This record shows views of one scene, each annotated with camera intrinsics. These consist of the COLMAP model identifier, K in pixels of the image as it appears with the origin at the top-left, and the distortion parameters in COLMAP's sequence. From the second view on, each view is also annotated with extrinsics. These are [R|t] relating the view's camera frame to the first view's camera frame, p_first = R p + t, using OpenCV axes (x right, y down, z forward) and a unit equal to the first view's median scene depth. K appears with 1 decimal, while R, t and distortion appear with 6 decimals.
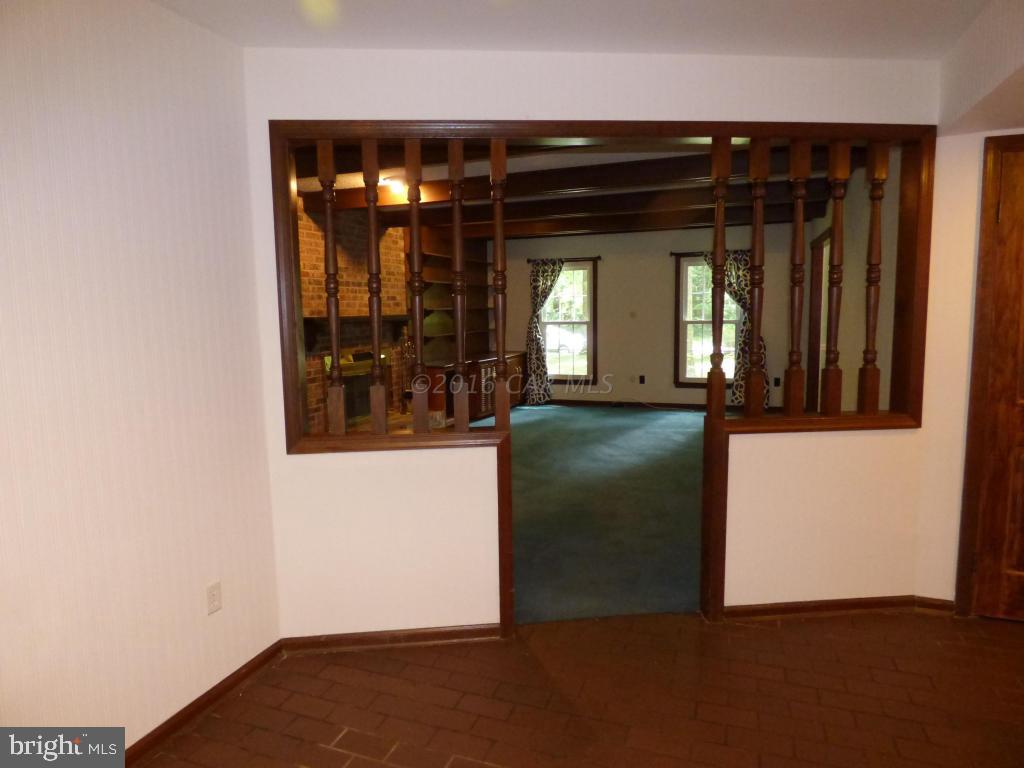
lens RADIAL K [[578.4, 0, 513.2], [0, 578.4, 372.0], [0, 0, 1]] dist [-0.020714, -0.001189]
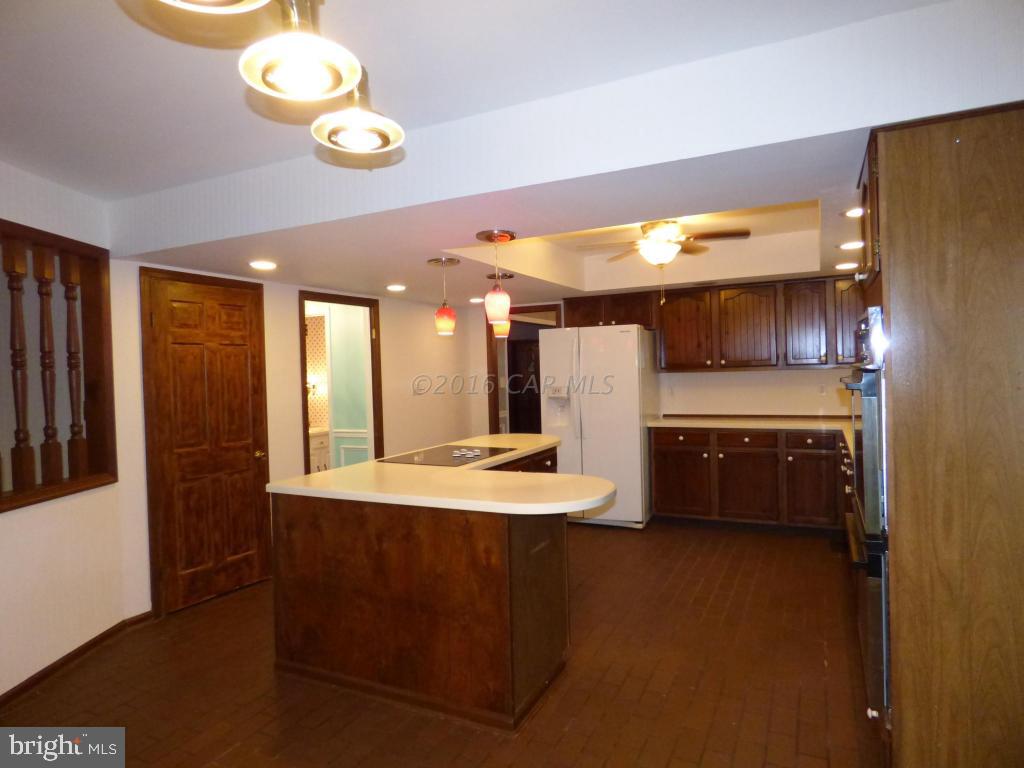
lens RADIAL K [[606.0, 0, 512.0], [0, 606.0, 384.0], [0, 0, 1]] dist [0.000210, 0.000116]
pose [[0.111770, -0.006583, 0.993712, -0.519451], [0.132149, 0.991195, -0.008297, 0.009583], [-0.984908, 0.132246, 0.111655, -0.035026]]
